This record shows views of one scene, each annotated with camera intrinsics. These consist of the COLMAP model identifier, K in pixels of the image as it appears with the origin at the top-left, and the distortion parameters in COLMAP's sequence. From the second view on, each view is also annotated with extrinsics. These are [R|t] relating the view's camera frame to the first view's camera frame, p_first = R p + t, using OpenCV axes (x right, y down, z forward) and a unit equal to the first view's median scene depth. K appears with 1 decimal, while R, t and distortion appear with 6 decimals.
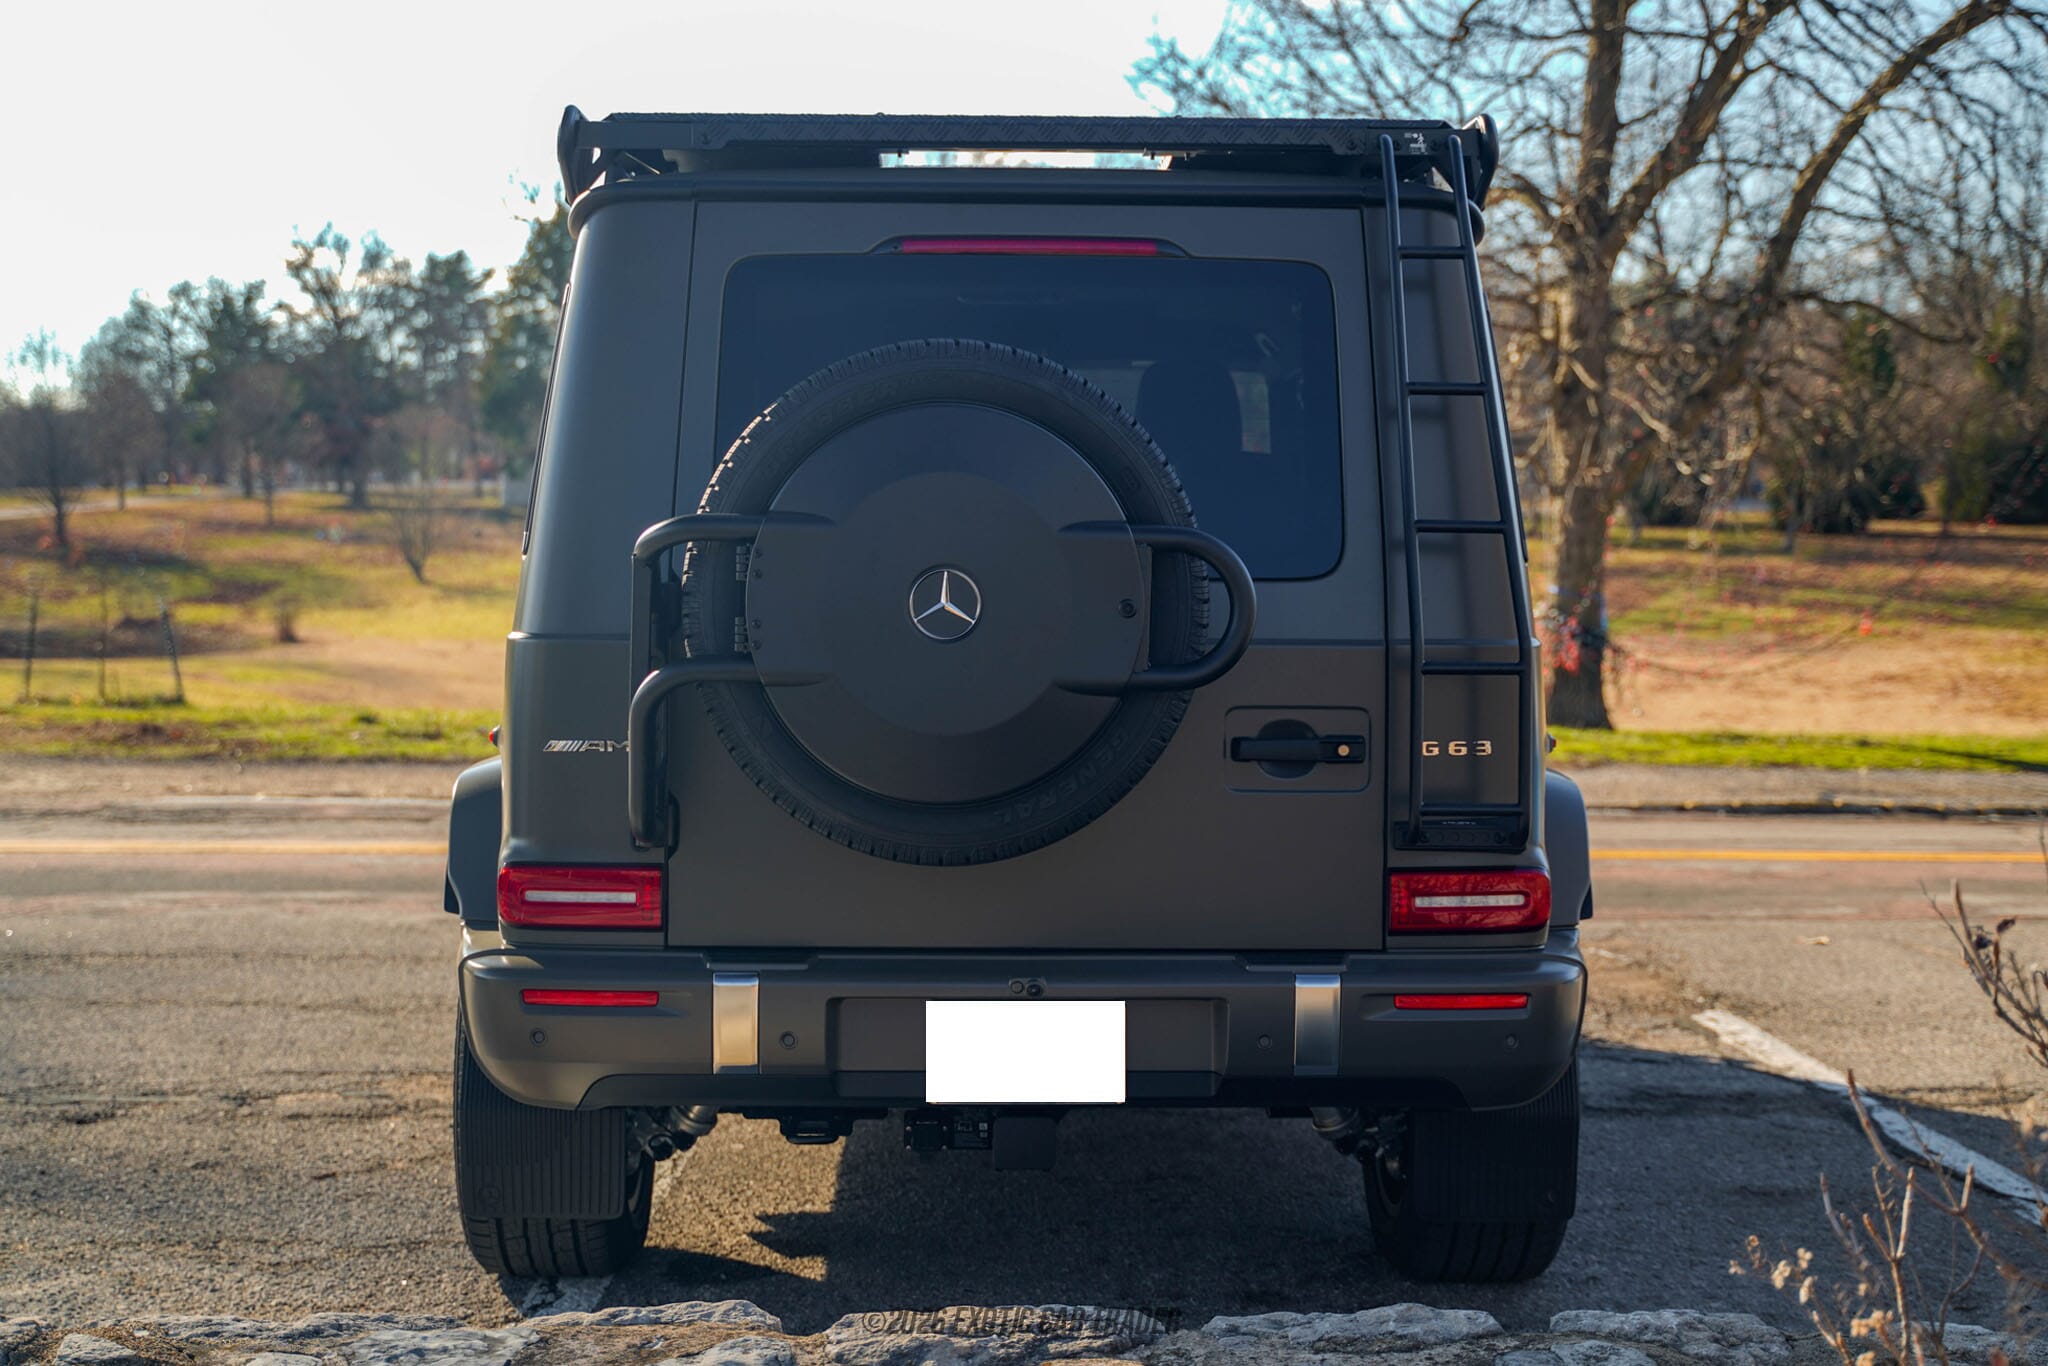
lens RADIAL K [[2750.1, 0, 1024.7], [0, 2750.1, 746.0], [0, 0, 1]] dist [0.023215, 0.051424]
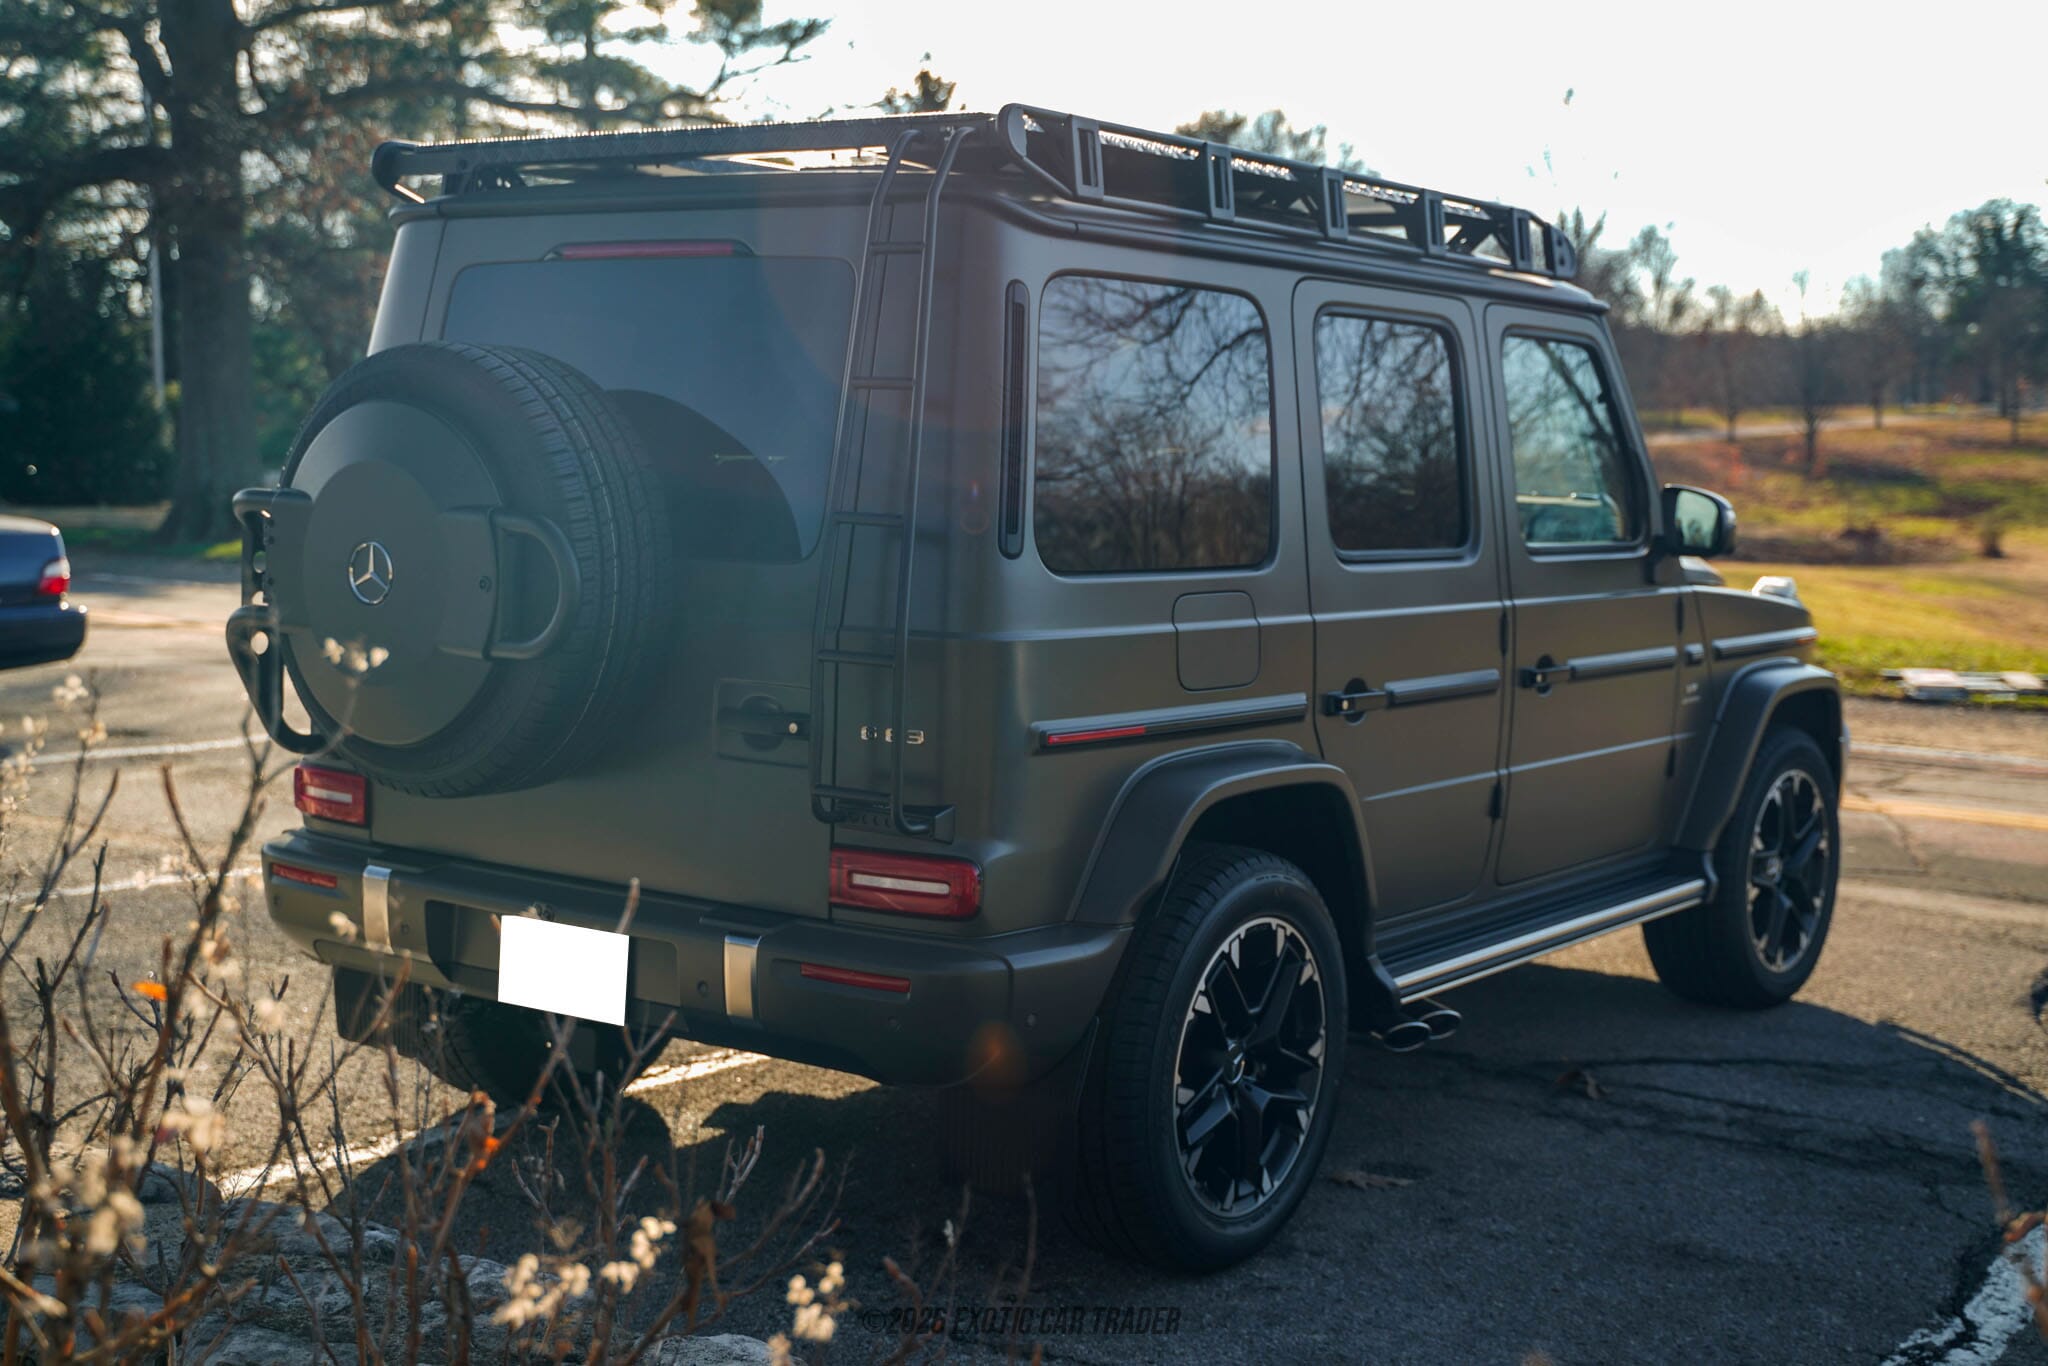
lens RADIAL K [[2546.6, 0, 1022.1], [0, 2546.6, 767.9], [0, 0, 1]] dist [0.012886, 0.007983]
pose [[0.802637, 0.092917, -0.589186, 0.752154], [-0.064816, 0.995529, 0.068701, -0.054789], [0.592936, -0.016954, 0.805071, 0.265173]]
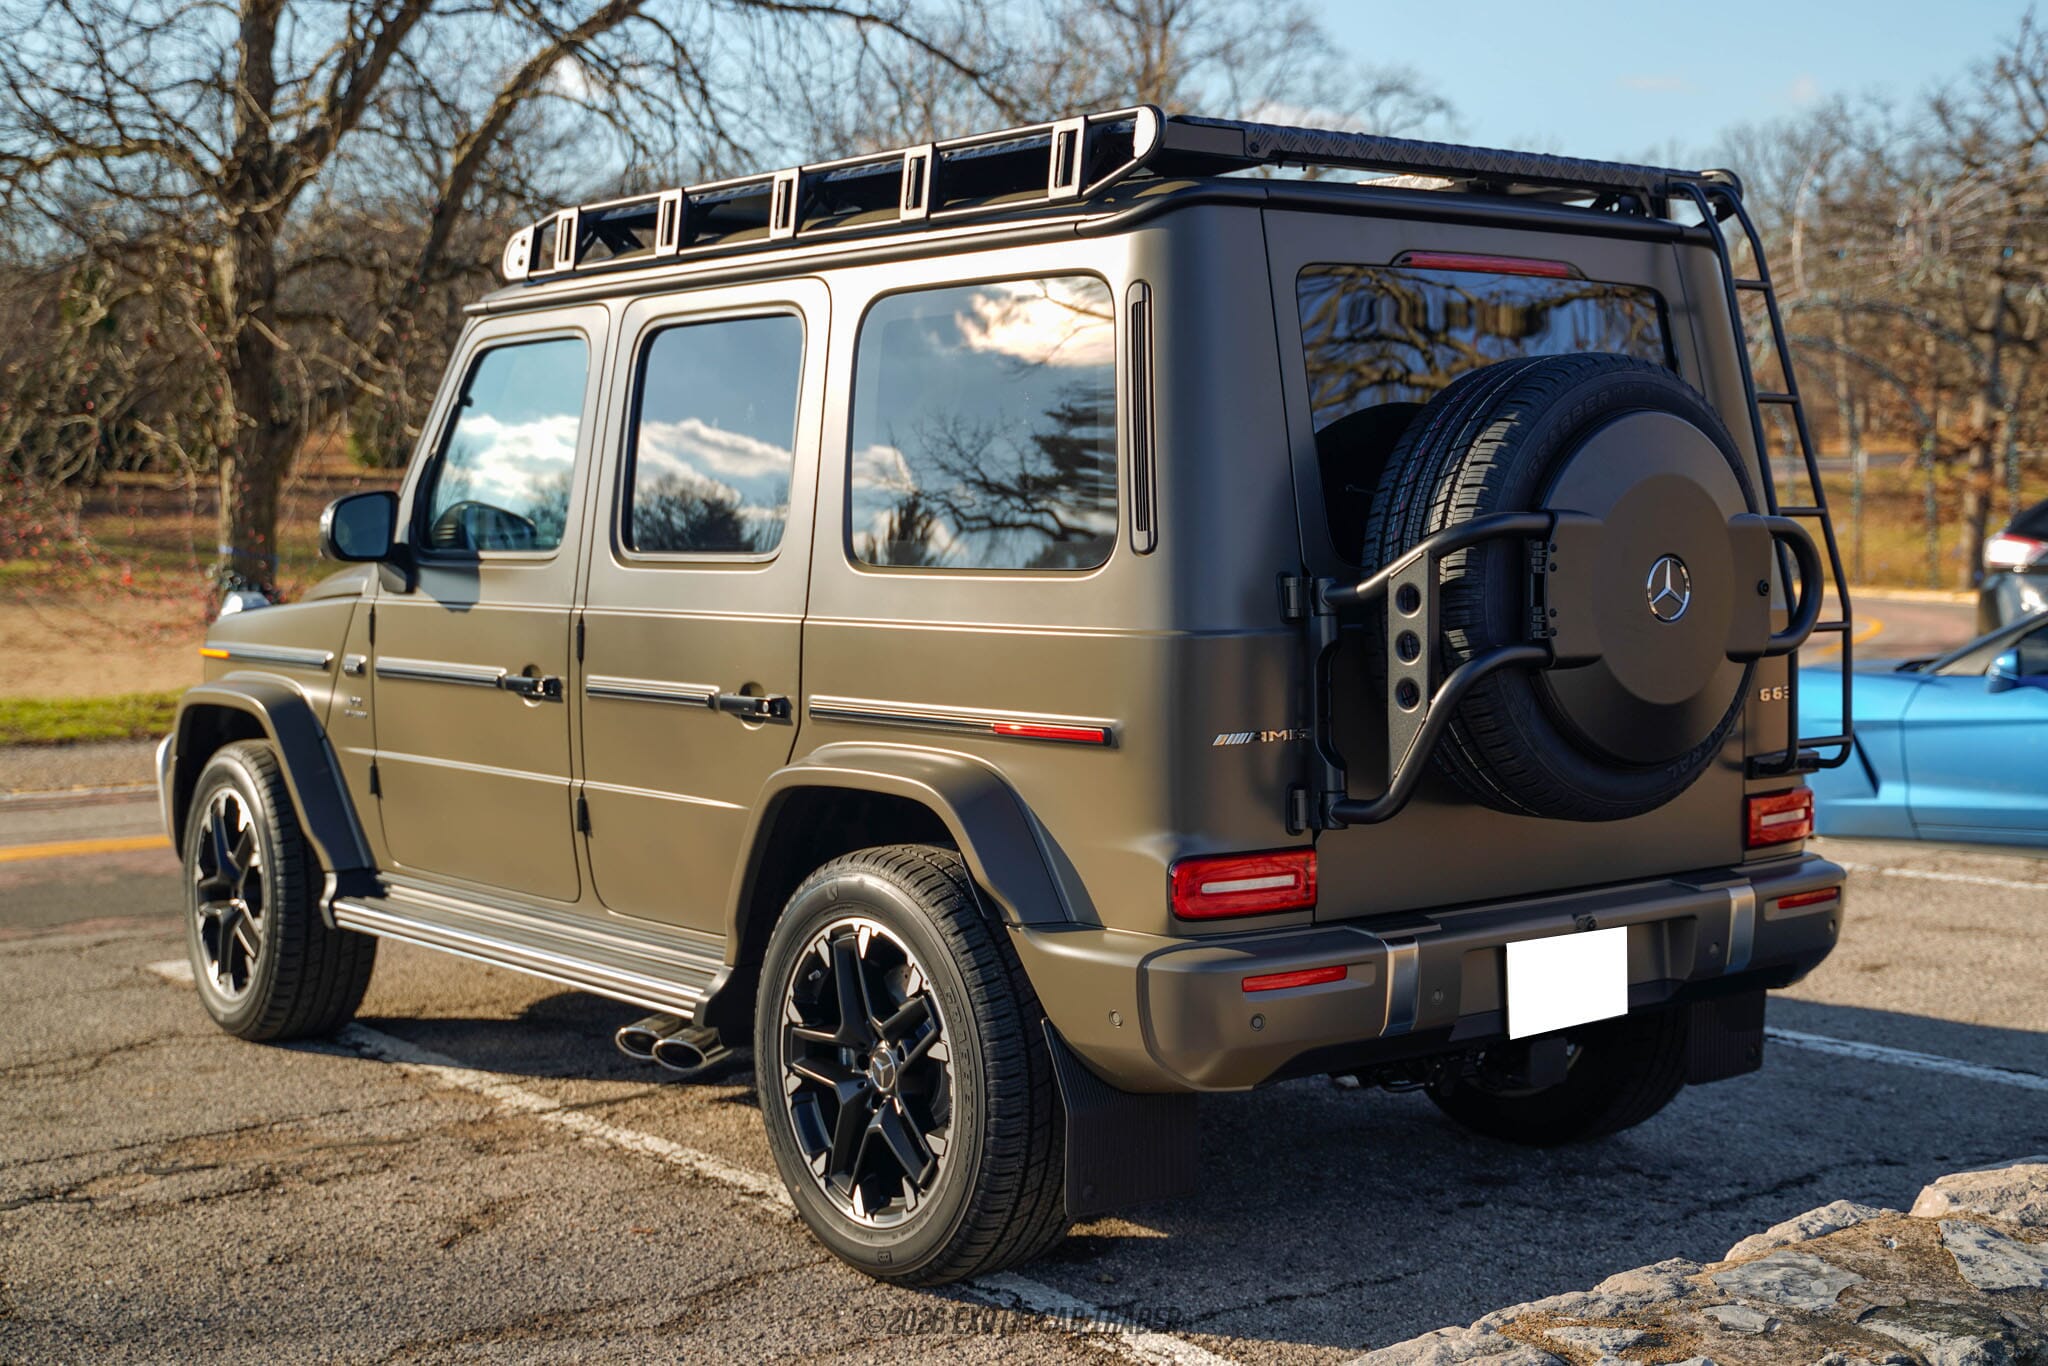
lens RADIAL K [[2740.2, 0, 1024.0], [0, 2740.2, 683.0], [0, 0, 1]] dist [0.004399, -0.006777]
pose [[0.778469, -0.051143, 0.625596, -0.862521], [0.053334, 0.998460, 0.015259, -0.040051], [-0.625413, 0.021487, 0.779998, 0.250332]]
